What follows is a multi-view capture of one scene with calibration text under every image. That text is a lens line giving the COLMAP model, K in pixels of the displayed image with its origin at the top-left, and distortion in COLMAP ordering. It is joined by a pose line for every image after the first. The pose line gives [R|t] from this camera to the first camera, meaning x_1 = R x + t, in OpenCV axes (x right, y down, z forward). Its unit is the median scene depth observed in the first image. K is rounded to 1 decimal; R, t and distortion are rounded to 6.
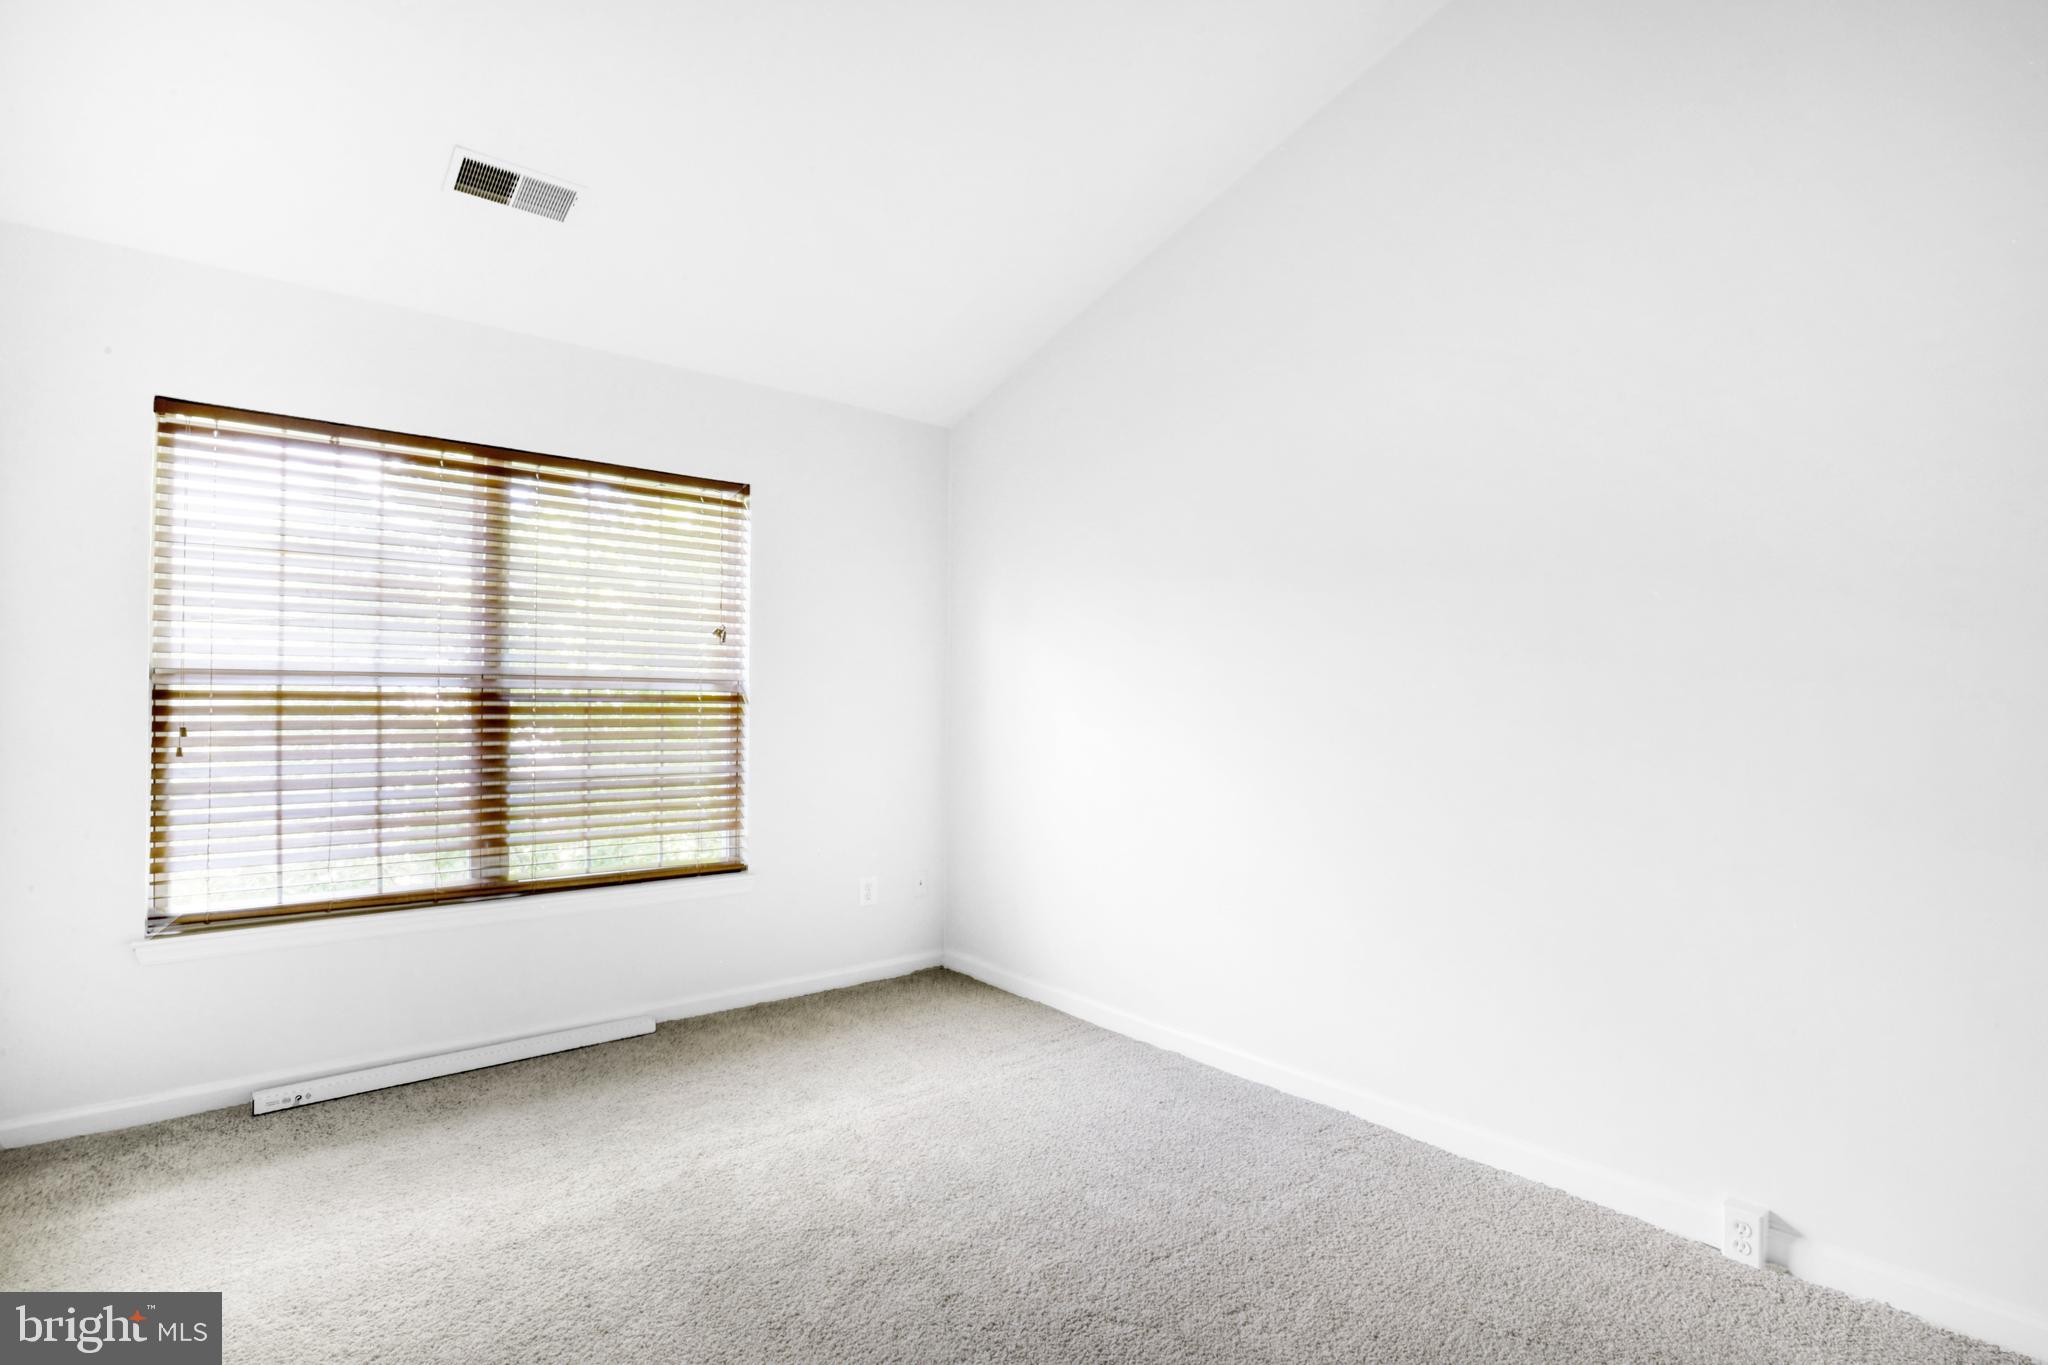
lens RADIAL K [[974.9, 0, 1026.6], [0, 974.9, 685.6], [0, 0, 1]] dist [-0.010125, 0.002402]
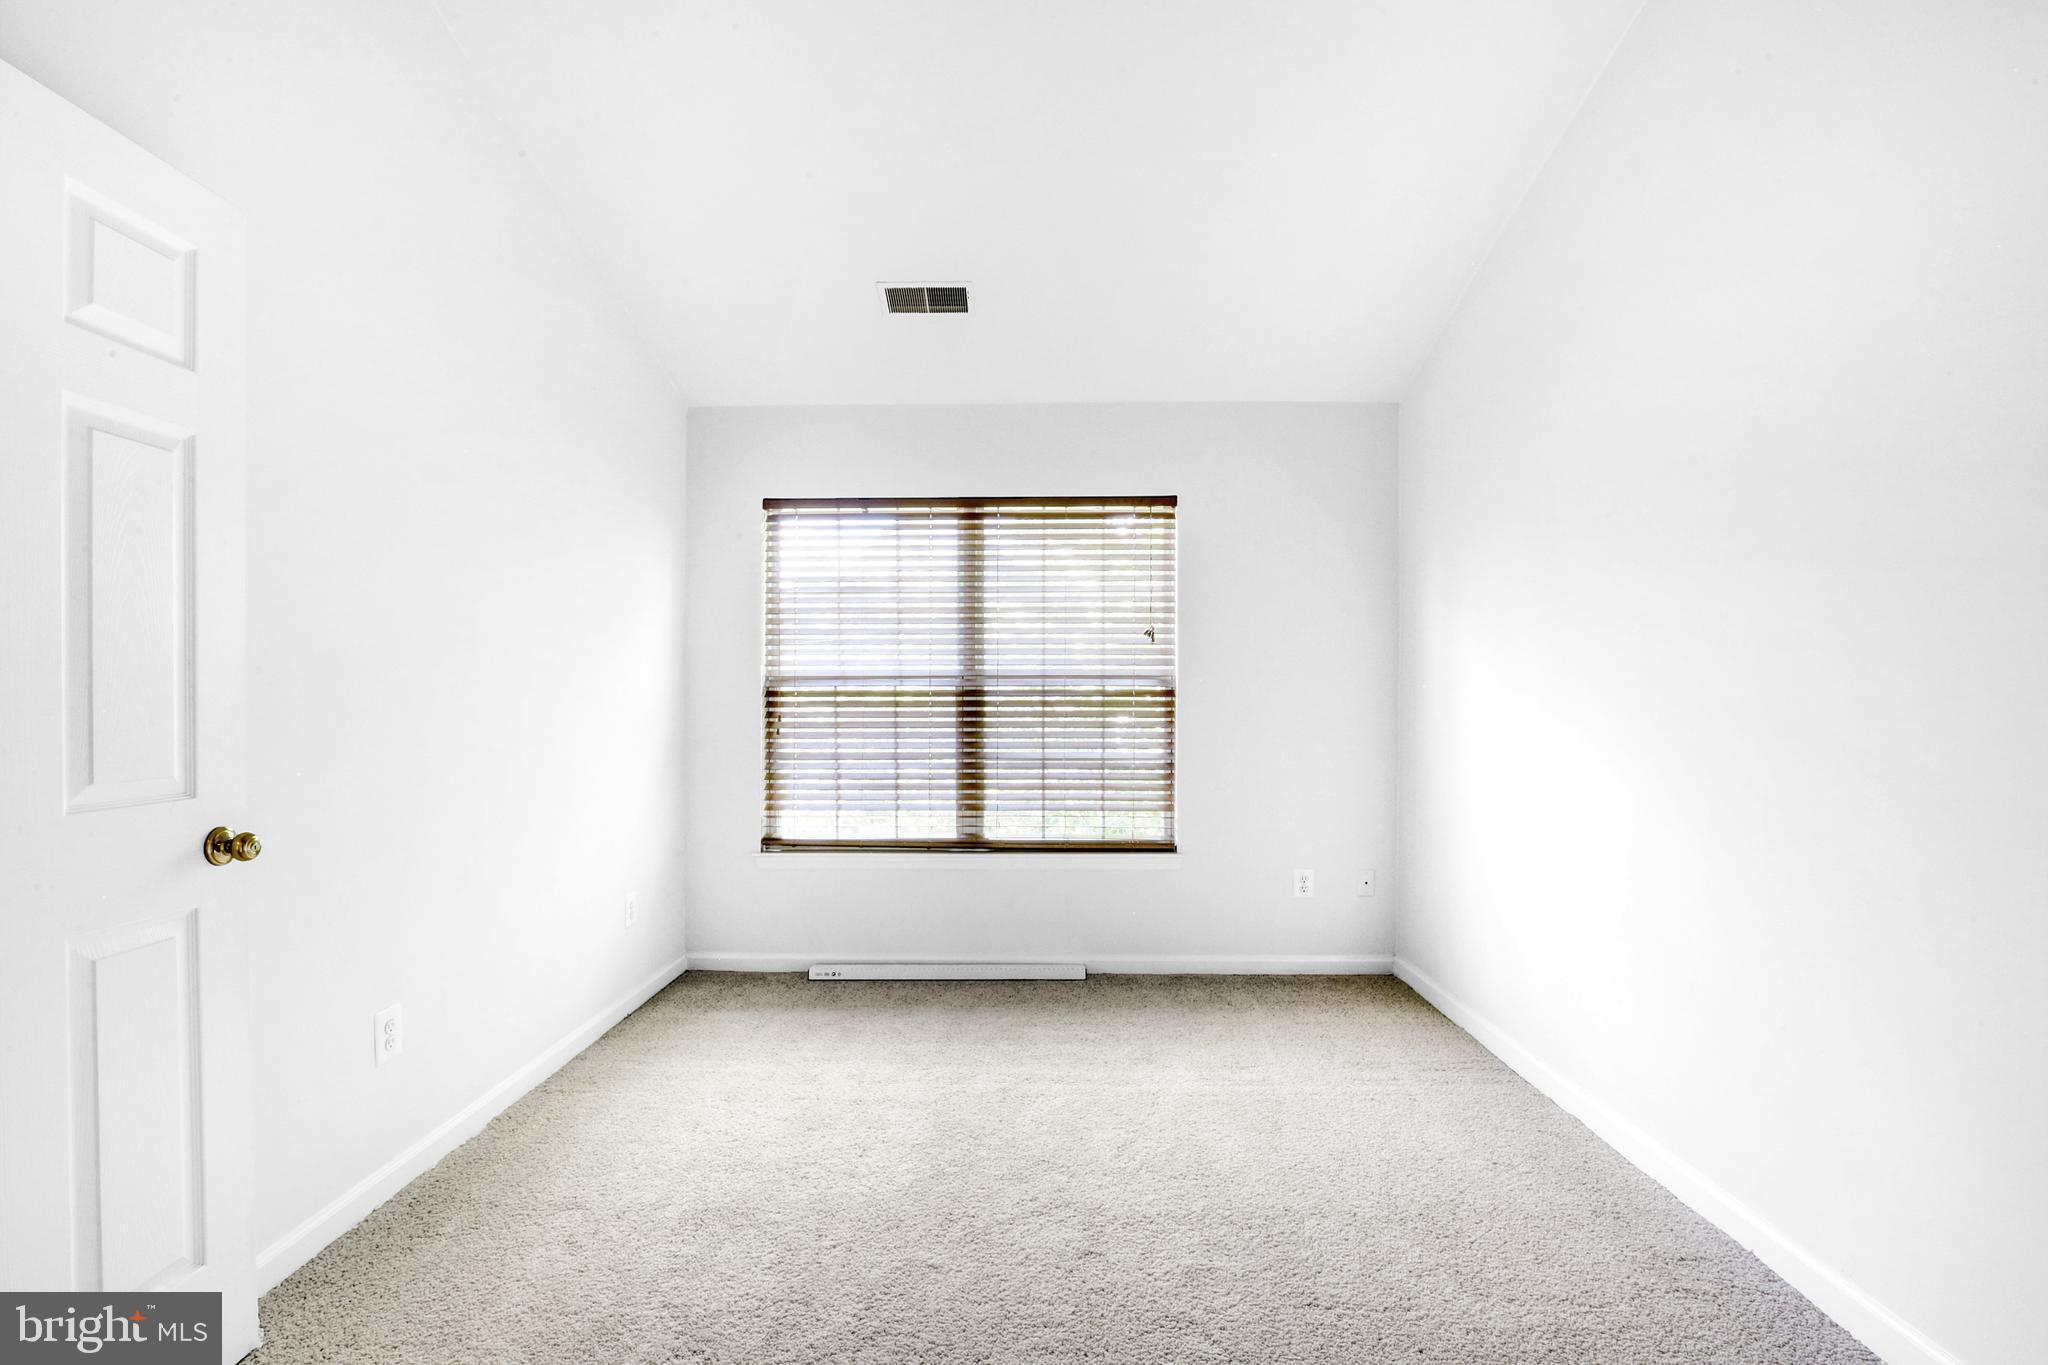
lens RADIAL K [[939.8, 0, 1024.0], [0, 939.8, 686.1], [0, 0, 1]] dist [-0.002595, 0.002450]
pose [[0.767929, -0.015388, -0.640350, 0.307147], [0.018676, 0.999824, -0.001630, 0.005732], [0.640263, -0.010708, 0.768081, 0.099105]]
